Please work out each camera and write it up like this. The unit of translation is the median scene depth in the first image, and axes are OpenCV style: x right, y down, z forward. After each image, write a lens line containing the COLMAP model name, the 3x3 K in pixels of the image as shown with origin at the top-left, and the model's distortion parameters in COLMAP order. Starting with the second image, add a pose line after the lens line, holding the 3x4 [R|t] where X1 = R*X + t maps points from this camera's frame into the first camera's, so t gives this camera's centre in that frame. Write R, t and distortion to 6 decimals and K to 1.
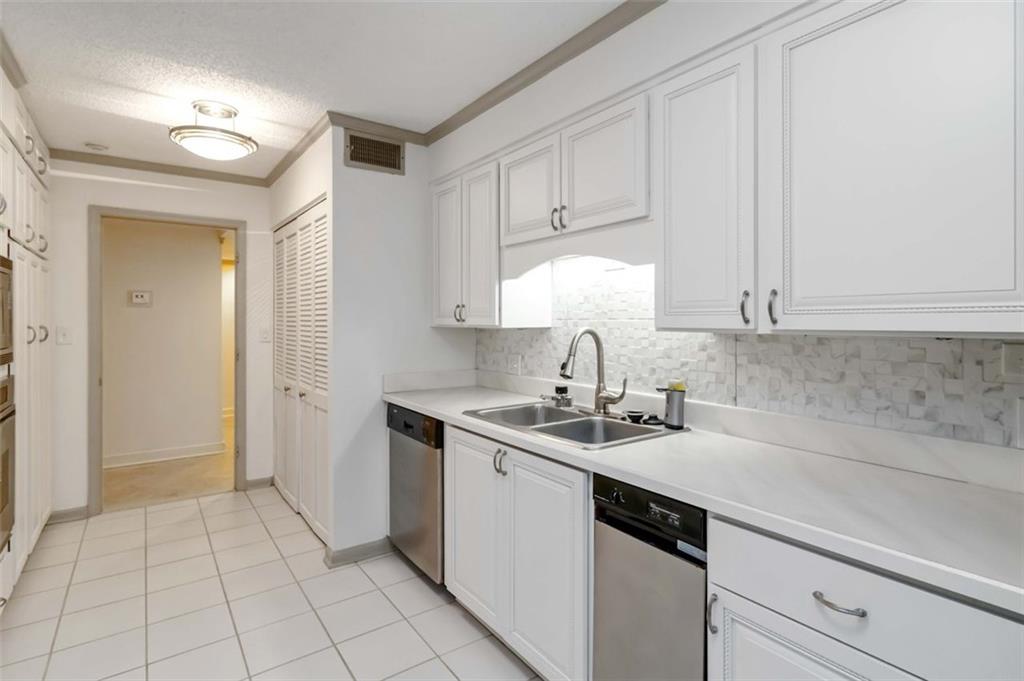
lens RADIAL K [[503.3, 0, 510.1], [0, 503.3, 319.2], [0, 0, 1]] dist [0.000410, -0.000187]
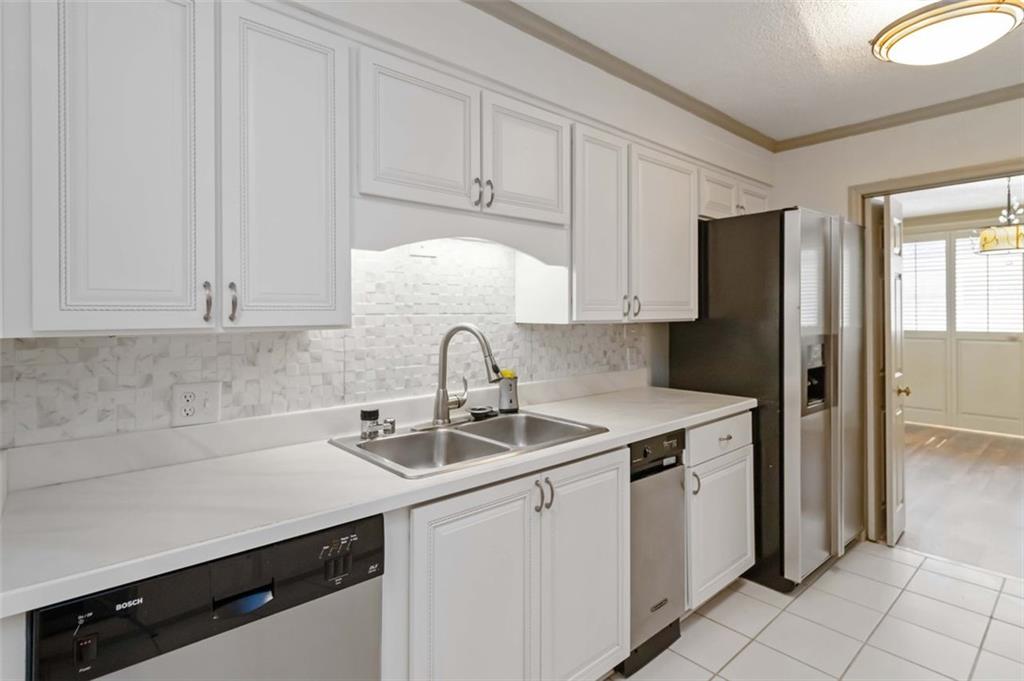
lens RADIAL K [[514.7, 0, 508.4], [0, 514.7, 311.7], [0, 0, 1]] dist [0.004455, 0.000144]
pose [[-0.093262, 0.006537, 0.995620, -0.712086], [0.004006, 0.999973, -0.006191, 0.002091], [-0.995634, 0.003411, -0.093285, 0.981049]]
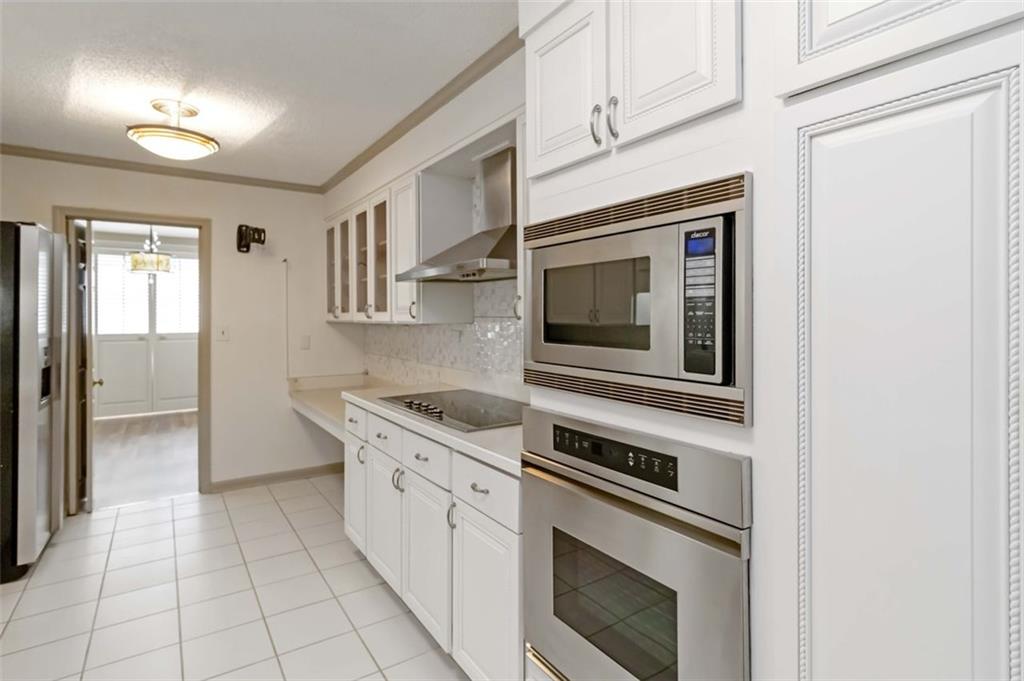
lens RADIAL K [[518.3, 0, 513.1], [0, 518.3, 315.8], [0, 0, 1]] dist [0.002024, -0.000204]
pose [[-0.999463, 0.007649, 0.031869, -0.845534], [0.007700, 0.999969, 0.001493, 0.000422], [-0.031856, 0.001738, -0.999491, 1.448974]]
